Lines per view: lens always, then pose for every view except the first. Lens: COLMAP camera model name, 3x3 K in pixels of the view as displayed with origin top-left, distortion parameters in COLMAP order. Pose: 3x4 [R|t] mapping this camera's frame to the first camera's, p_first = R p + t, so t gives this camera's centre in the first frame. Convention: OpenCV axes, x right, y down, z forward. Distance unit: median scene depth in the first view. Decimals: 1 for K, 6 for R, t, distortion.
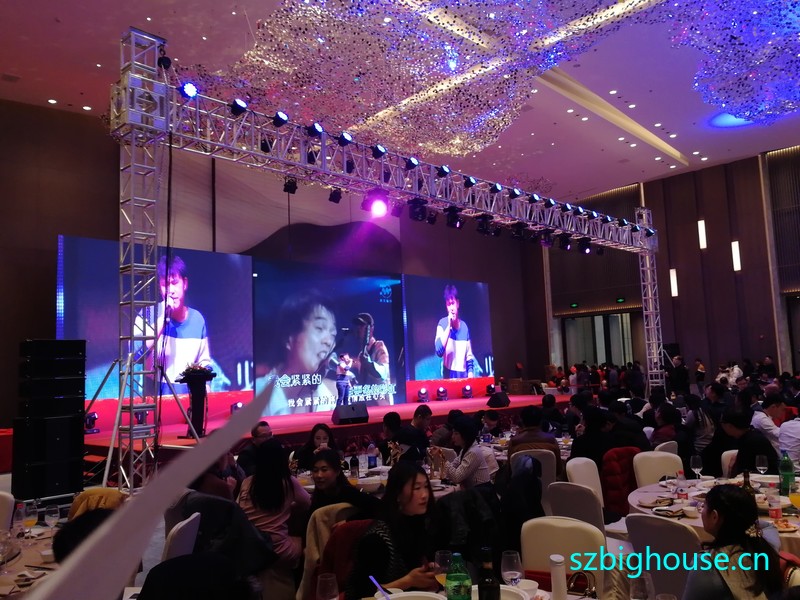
lens RADIAL K [[663.6, 0, 399.3], [0, 663.6, 299.2], [0, 0, 1]] dist [0.026522, -0.002421]
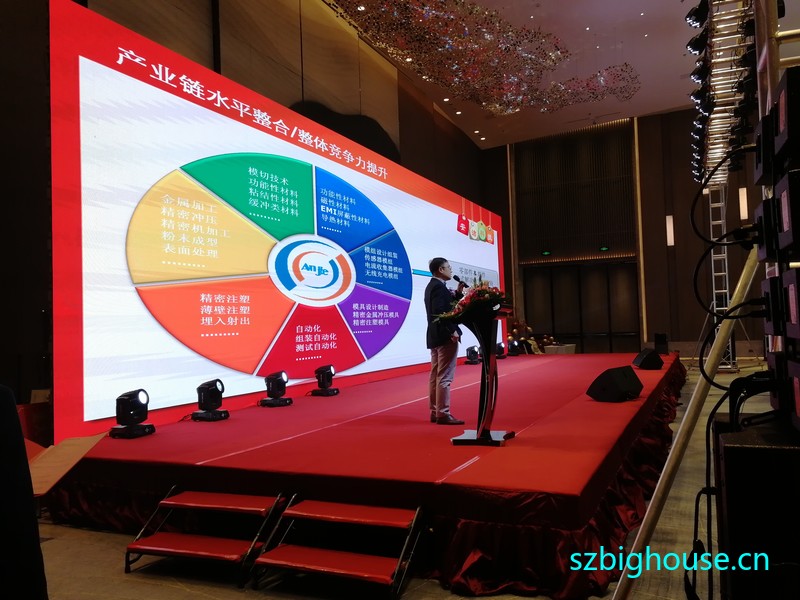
lens RADIAL K [[663.6, 0, 399.3], [0, 663.6, 299.2], [0, 0, 1]] dist [0.026522, -0.002421]
pose [[0.941057, 0.024051, 0.337392, -0.292542], [-0.043673, 0.997759, 0.050688, 0.046773], [-0.335417, -0.062436, 0.939999, 0.327578]]
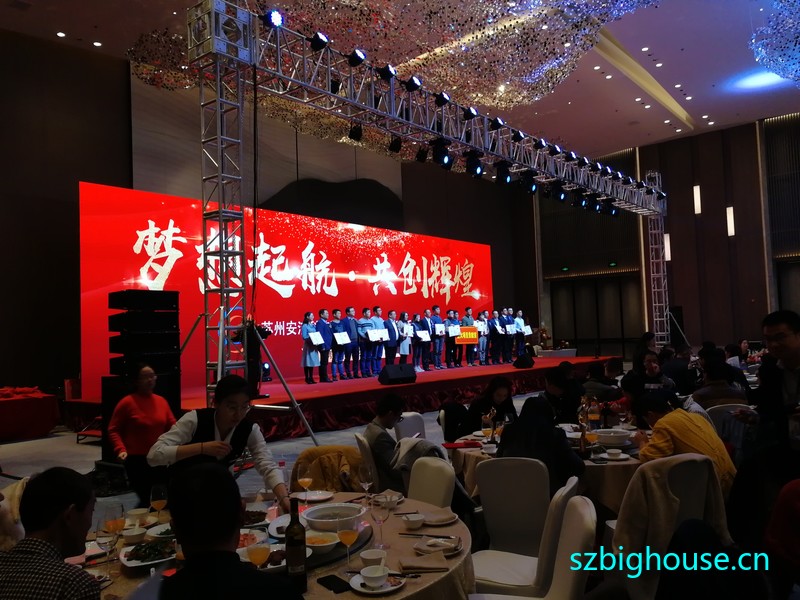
lens RADIAL K [[663.6, 0, 399.3], [0, 663.6, 299.2], [0, 0, 1]] dist [0.026522, -0.002421]
pose [[0.996296, 0.006575, 0.085737, -0.099957], [-0.010926, 0.998670, 0.050383, 0.009469], [-0.085292, -0.051134, 0.995043, 0.026674]]
